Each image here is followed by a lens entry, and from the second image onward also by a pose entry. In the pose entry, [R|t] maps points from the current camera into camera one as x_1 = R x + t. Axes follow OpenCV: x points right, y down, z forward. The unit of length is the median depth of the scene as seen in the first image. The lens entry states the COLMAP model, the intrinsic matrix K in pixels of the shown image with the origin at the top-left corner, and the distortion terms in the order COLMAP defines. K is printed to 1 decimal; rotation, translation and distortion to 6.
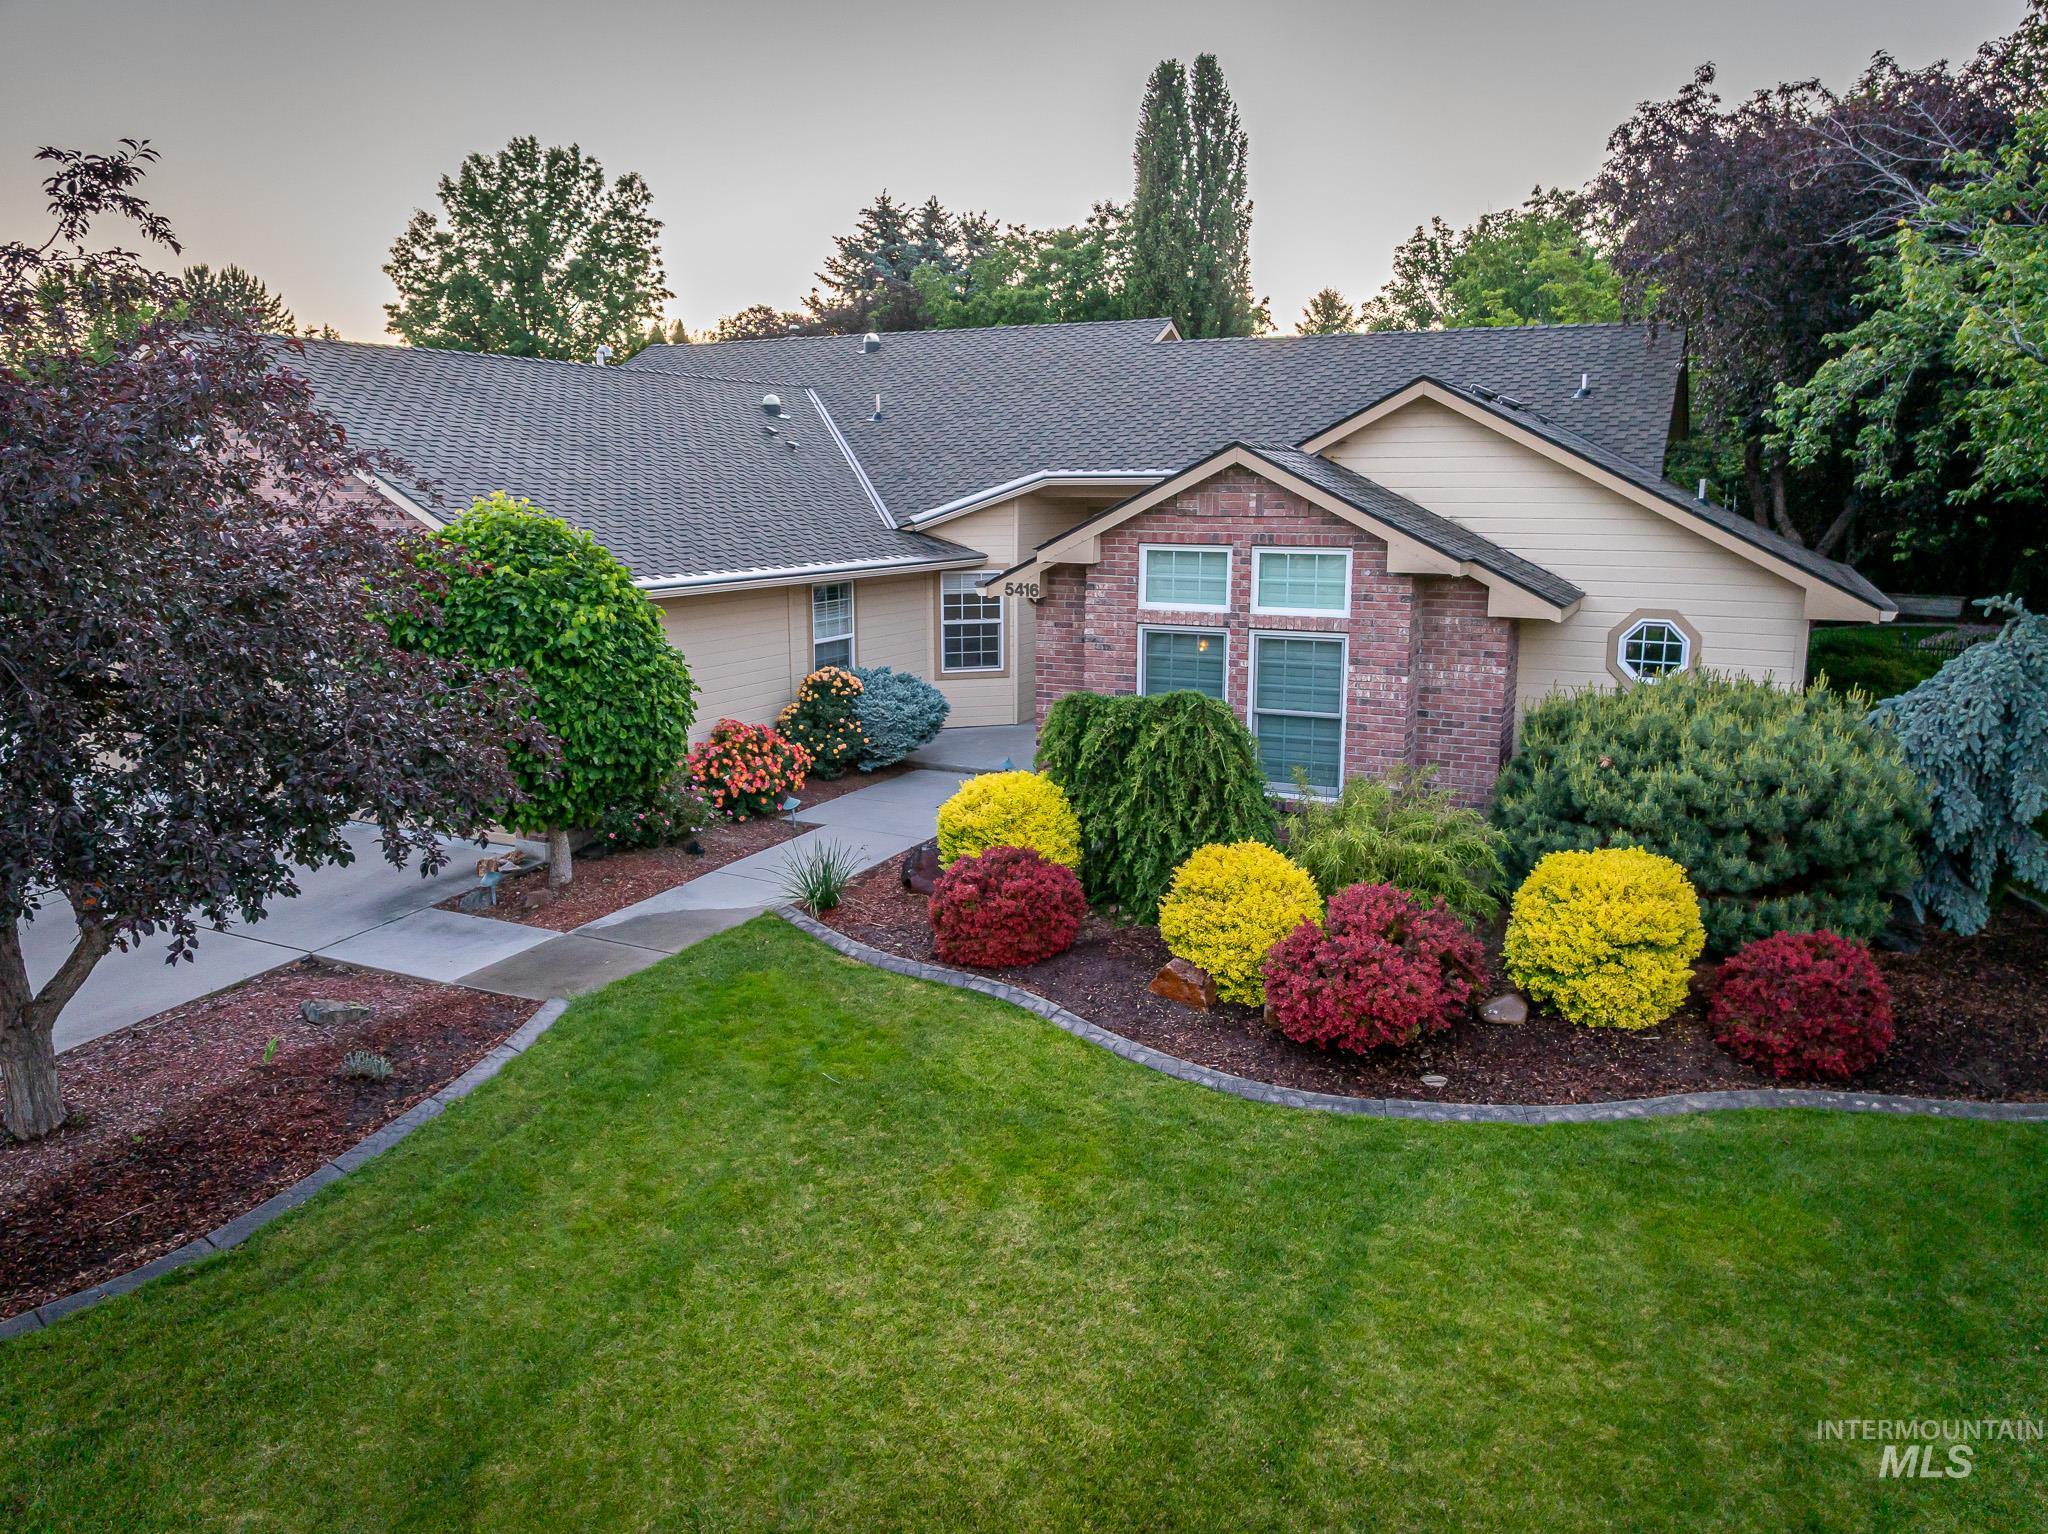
lens RADIAL K [[1488.7, 0, 979.2], [0, 1488.7, 761.5], [0, 0, 1]] dist [-0.040750, 0.000456]
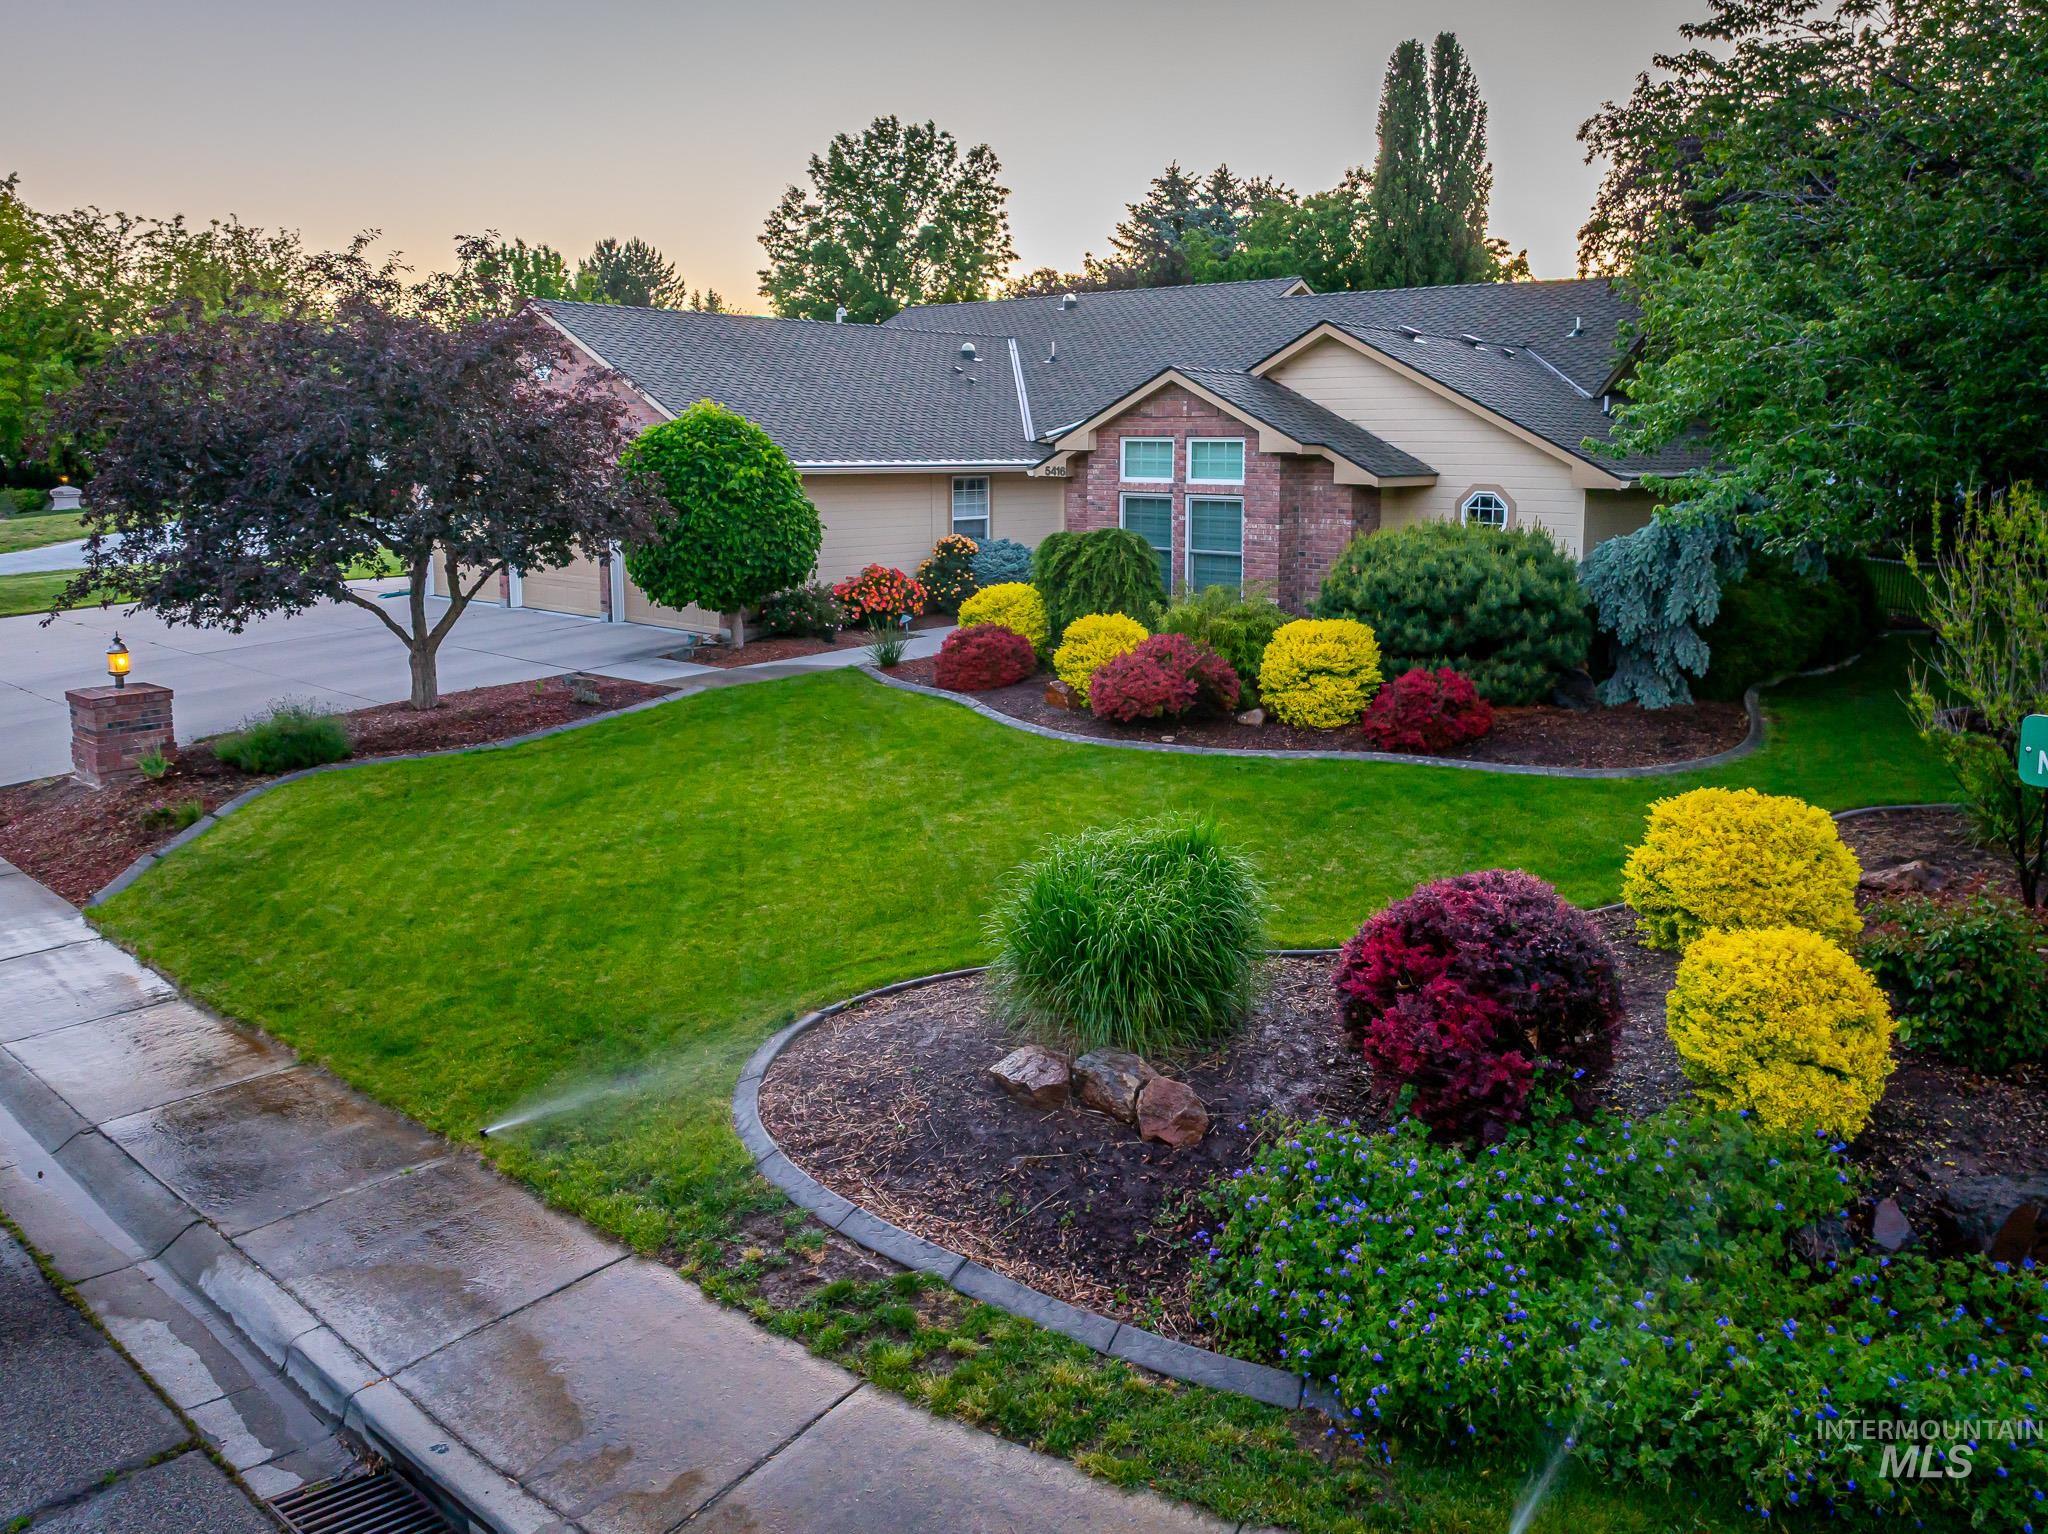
lens RADIAL K [[1558.9, 0, 934.3], [0, 1558.9, 648.2], [0, 0, 1]] dist [-0.039584, -0.007408]
pose [[0.962093, 0.040086, -0.269758, 0.115183], [-0.054598, 0.997425, -0.046506, 0.046331], [0.267199, 0.059471, 0.961804, -0.166594]]
